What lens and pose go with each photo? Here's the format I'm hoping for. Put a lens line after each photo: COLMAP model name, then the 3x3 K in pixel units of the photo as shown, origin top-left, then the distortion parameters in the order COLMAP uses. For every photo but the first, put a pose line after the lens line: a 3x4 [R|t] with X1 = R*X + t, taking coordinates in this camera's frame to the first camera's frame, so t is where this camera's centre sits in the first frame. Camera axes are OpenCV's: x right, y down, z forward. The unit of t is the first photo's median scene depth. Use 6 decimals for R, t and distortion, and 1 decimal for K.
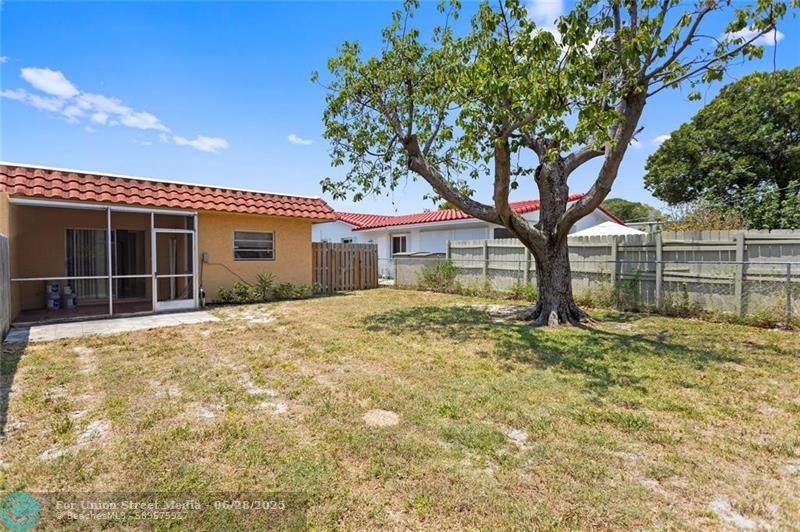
lens RADIAL K [[383.3, 0, 397.8], [0, 383.3, 258.5], [0, 0, 1]] dist [0.010964, -0.000032]
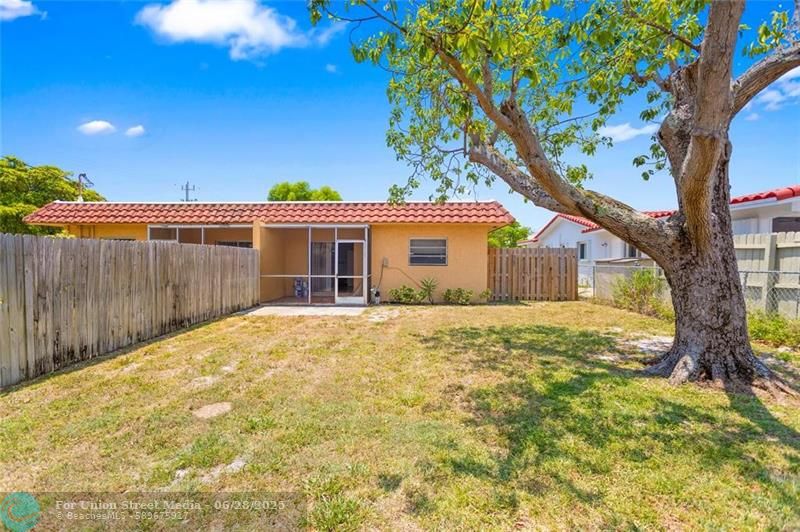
lens RADIAL K [[383.3, 0, 397.8], [0, 383.3, 258.5], [0, 0, 1]] dist [0.010964, -0.000032]
pose [[0.715780, -0.002203, -0.698322, 0.395291], [-0.008308, 0.999897, -0.011670, -0.002105], [0.698276, 0.014155, 0.715688, 0.209117]]
